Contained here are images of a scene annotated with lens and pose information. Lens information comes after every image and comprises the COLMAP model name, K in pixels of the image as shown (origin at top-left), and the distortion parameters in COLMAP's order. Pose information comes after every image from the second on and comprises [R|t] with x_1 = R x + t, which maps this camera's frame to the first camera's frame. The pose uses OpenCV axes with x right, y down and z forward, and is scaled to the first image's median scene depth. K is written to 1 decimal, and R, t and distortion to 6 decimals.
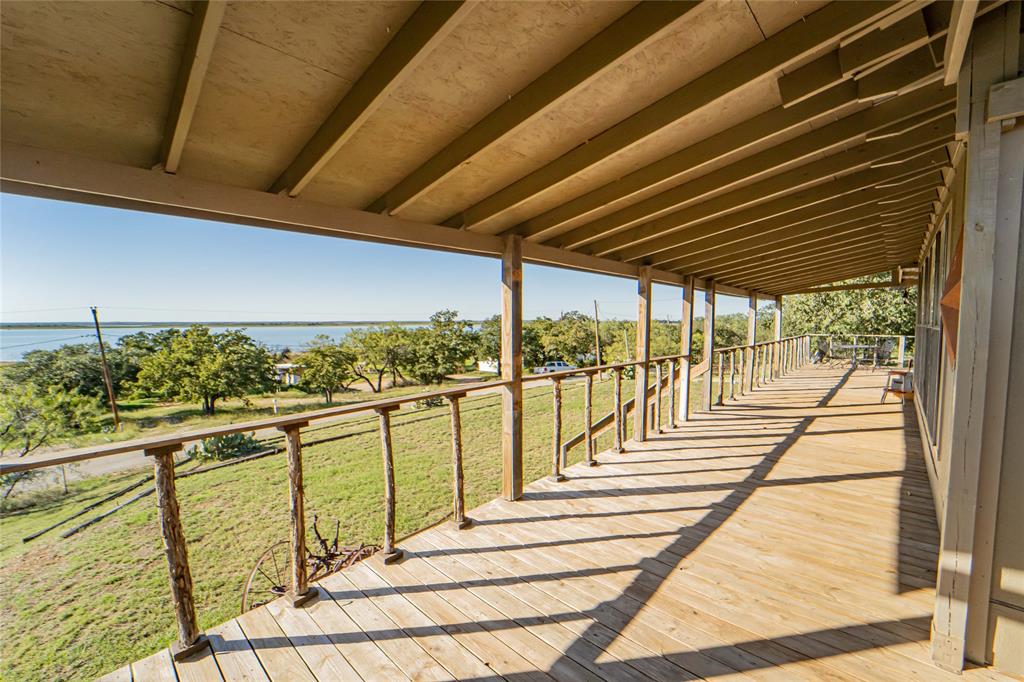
lens RADIAL K [[403.5, 0, 487.6], [0, 403.5, 344.2], [0, 0, 1]] dist [-0.021949, 0.000036]
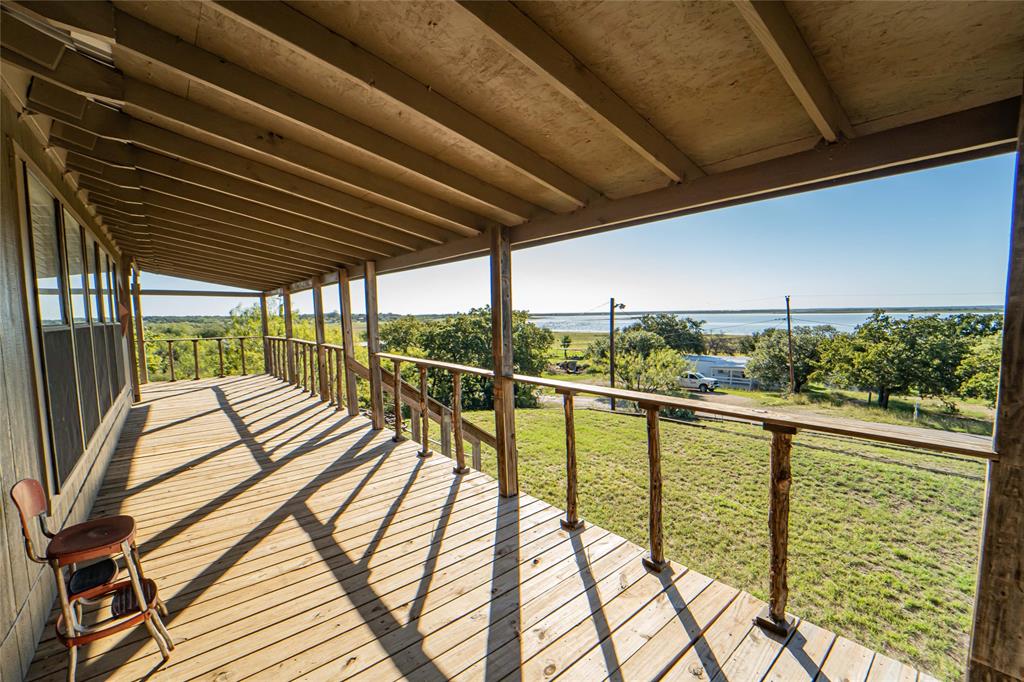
lens RADIAL K [[421.2, 0, 512.0], [0, 421.2, 341.0], [0, 0, 1]] dist [0.020292, 0.000029]
pose [[-0.096627, 0.064281, -0.993243, 1.627691], [-0.036178, 0.997026, 0.068046, -0.089284], [0.994663, 0.042508, -0.094014, 1.650834]]
